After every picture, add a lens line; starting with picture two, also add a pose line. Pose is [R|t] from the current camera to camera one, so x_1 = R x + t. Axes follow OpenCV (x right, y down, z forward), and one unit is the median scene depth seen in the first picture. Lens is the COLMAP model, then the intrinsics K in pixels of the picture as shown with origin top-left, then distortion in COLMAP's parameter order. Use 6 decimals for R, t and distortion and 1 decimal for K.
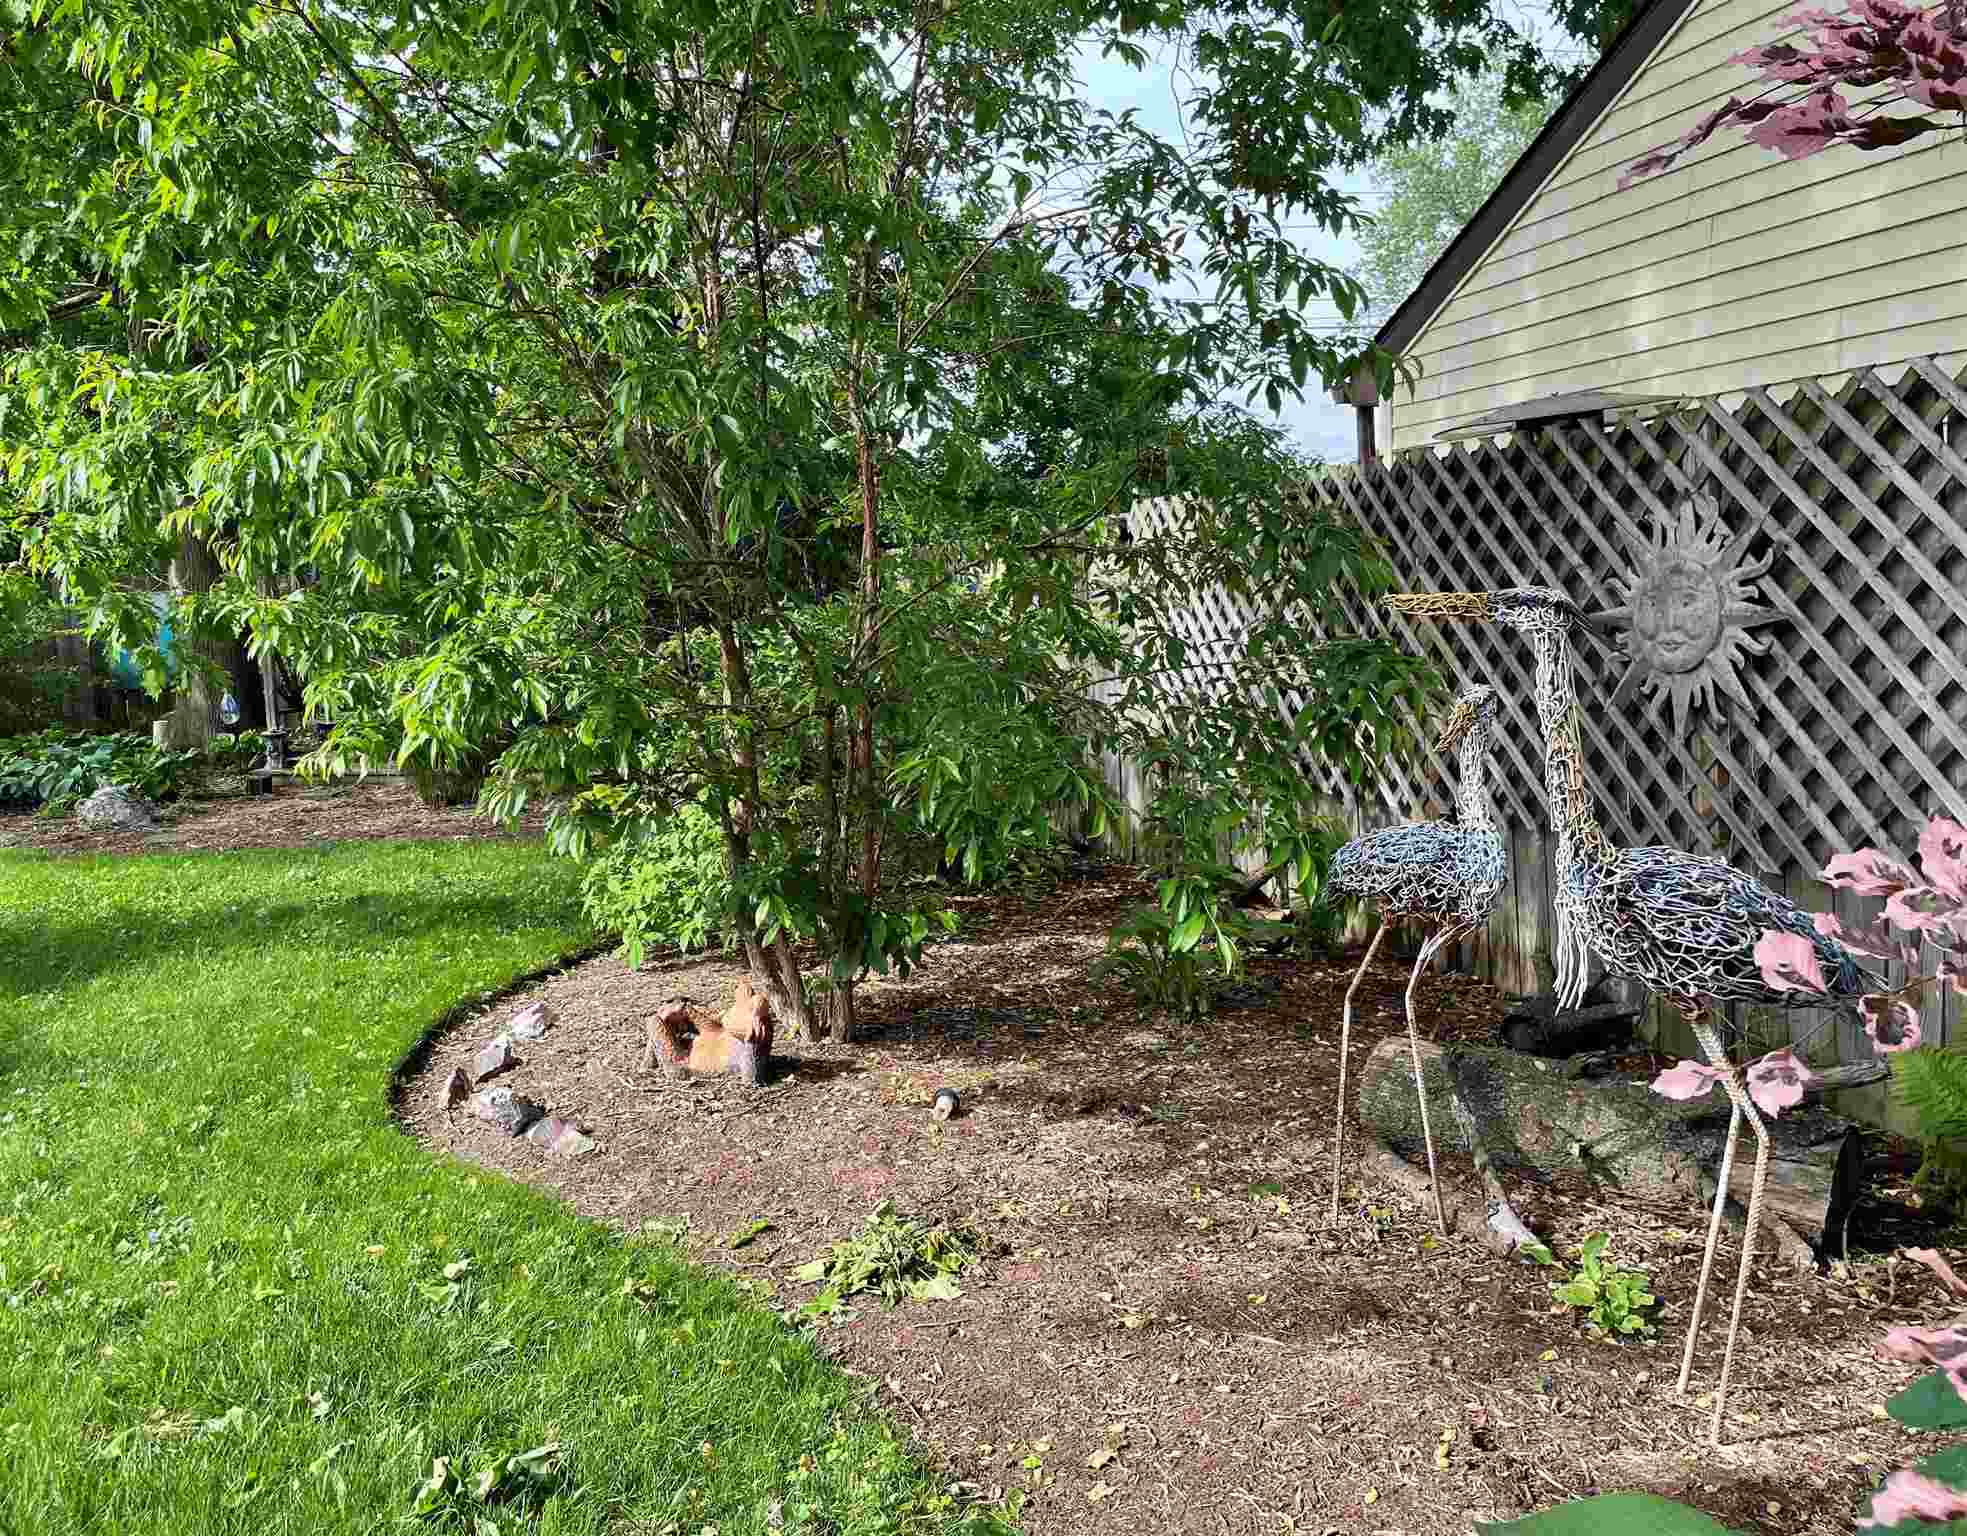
lens RADIAL K [[1558.9, 0, 981.2], [0, 1558.9, 753.5], [0, 0, 1]] dist [0.001406, -0.001066]
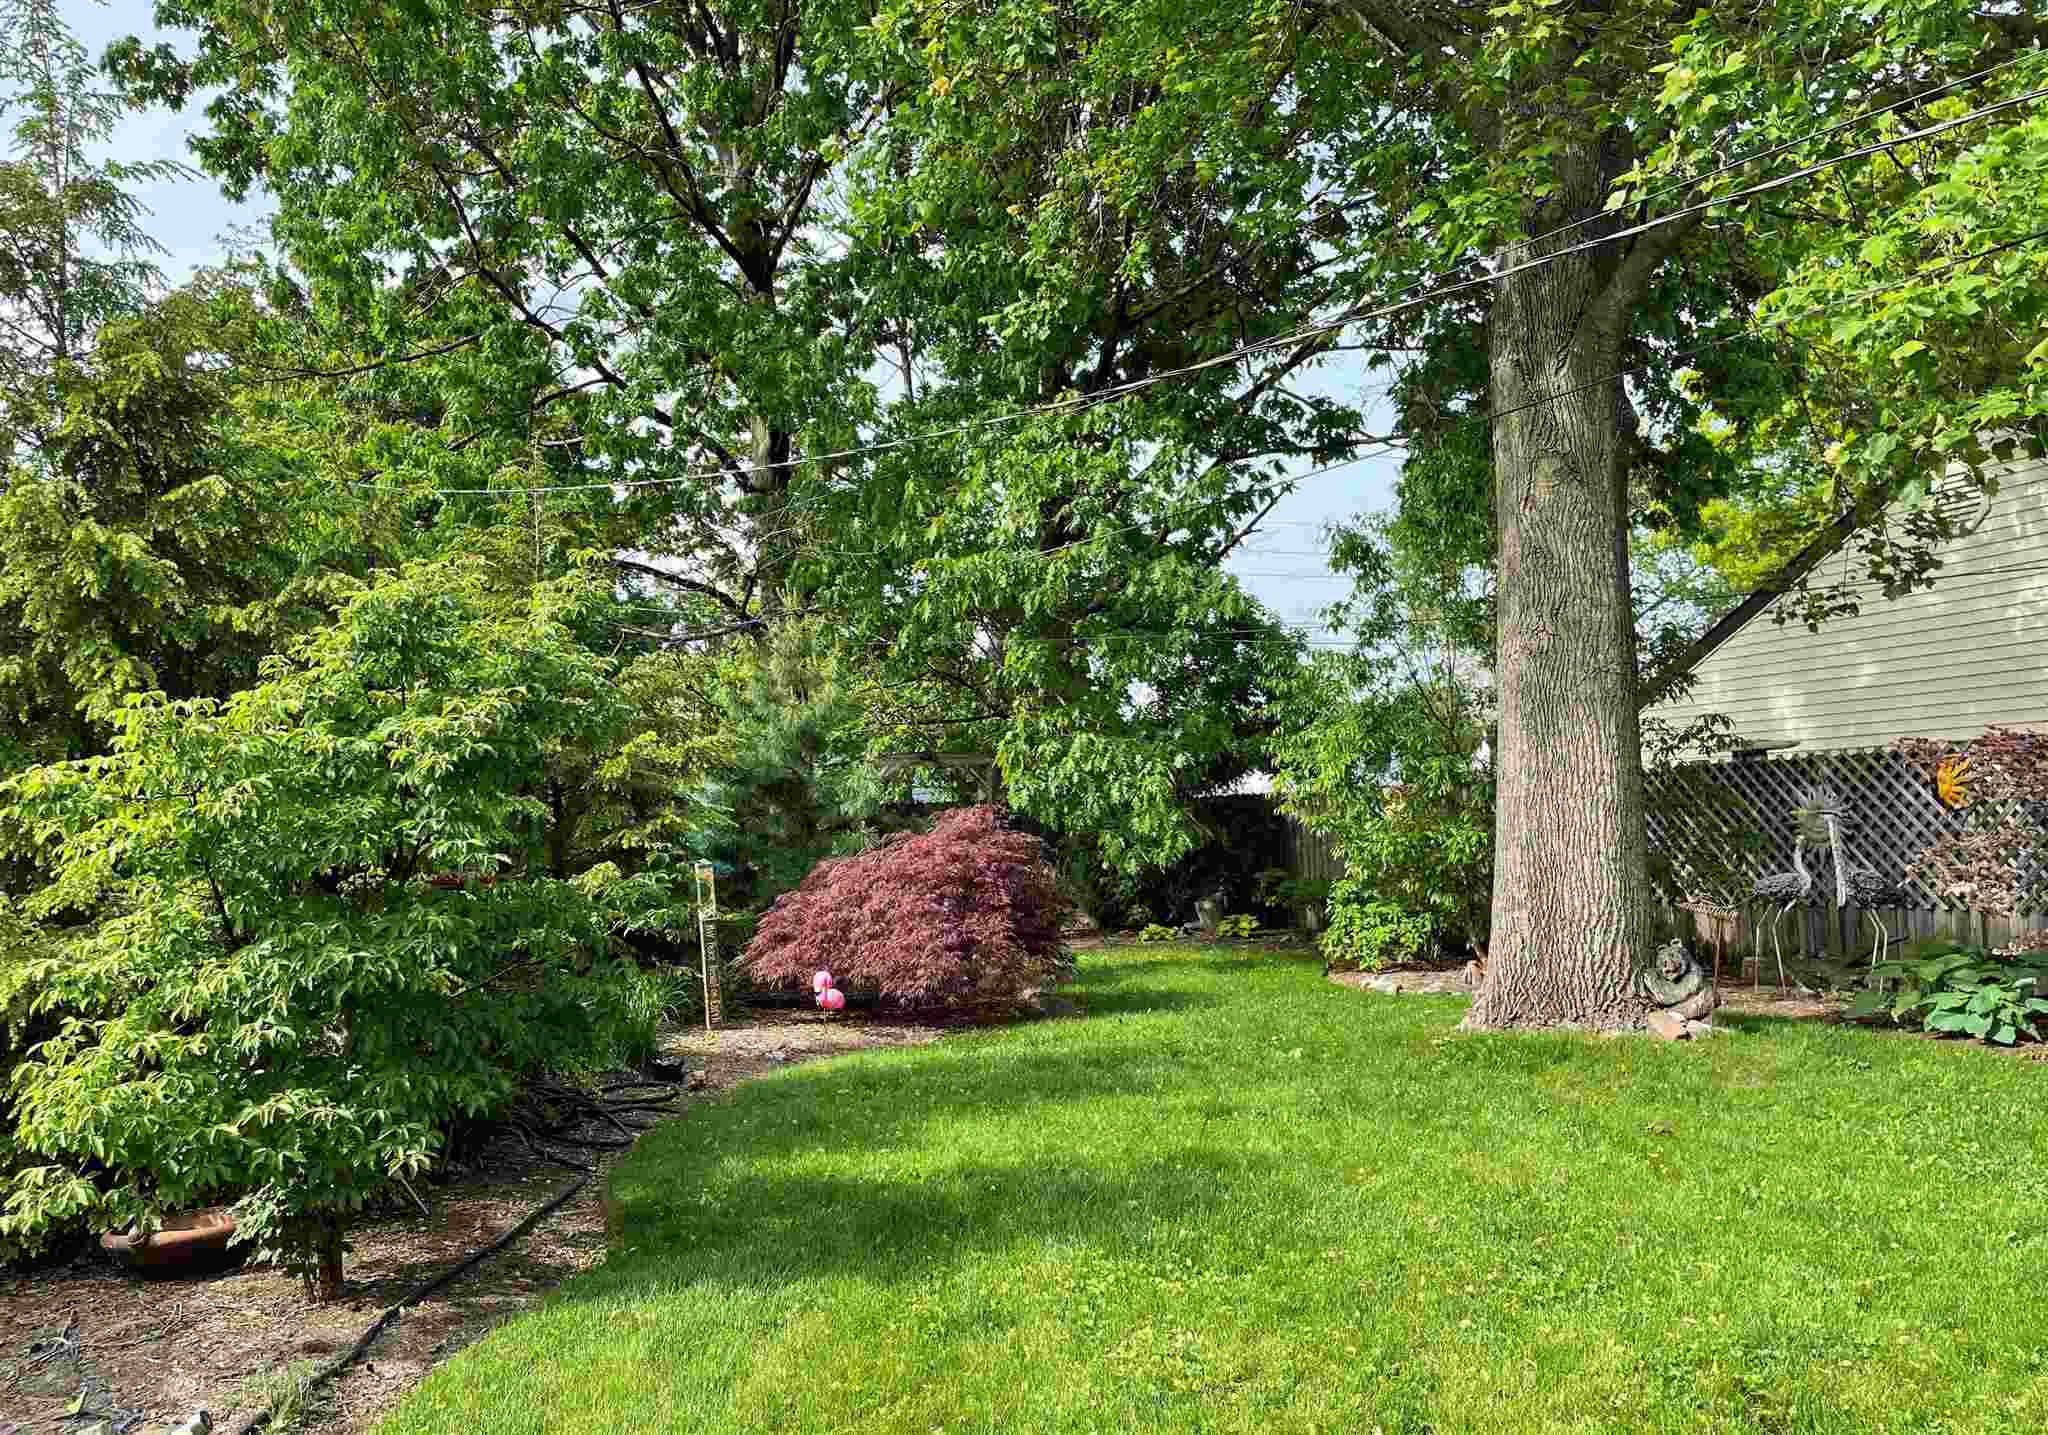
lens RADIAL K [[1664.0, 0, 1008.7], [0, 1664.0, 738.9], [0, 0, 1]] dist [0.007765, -0.018780]
pose [[0.995309, 0.020034, 0.094649, -1.473167], [-0.004920, 0.987539, -0.157300, 0.275375], [-0.096621, 0.156096, 0.983005, -2.107532]]
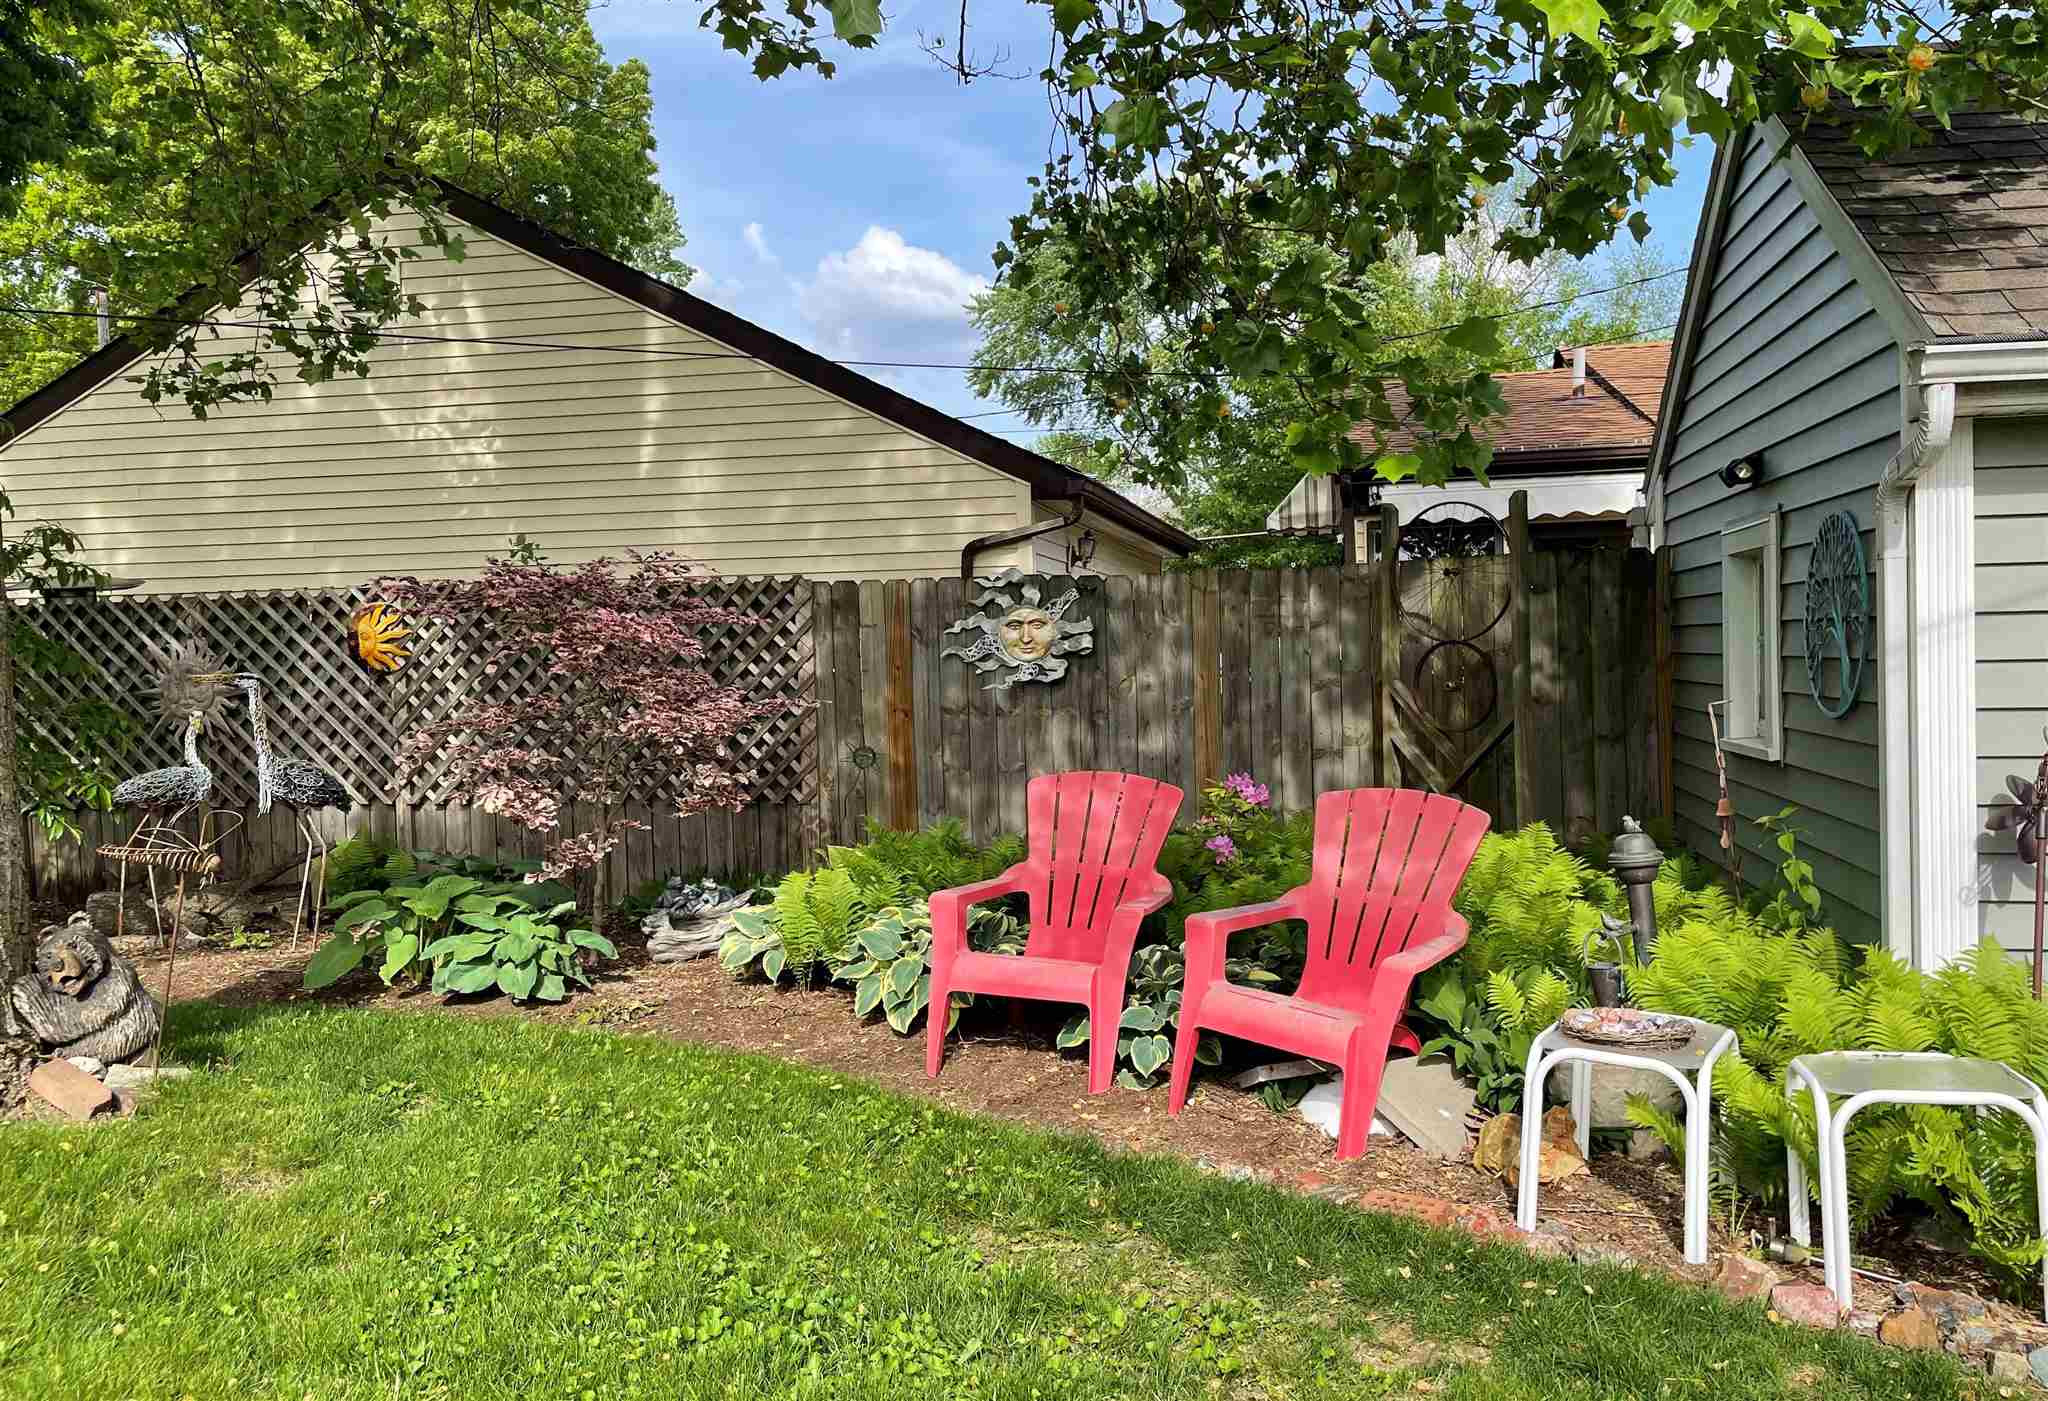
lens RADIAL K [[1587.8, 0, 1005.7], [0, 1587.8, 692.7], [0, 0, 1]] dist [0.059072, -0.046791]
pose [[0.442138, 0.007968, 0.896912, -1.083336], [0.094491, 0.993983, -0.055410, 0.147342], [-0.891956, 0.109248, 0.438725, -1.008802]]
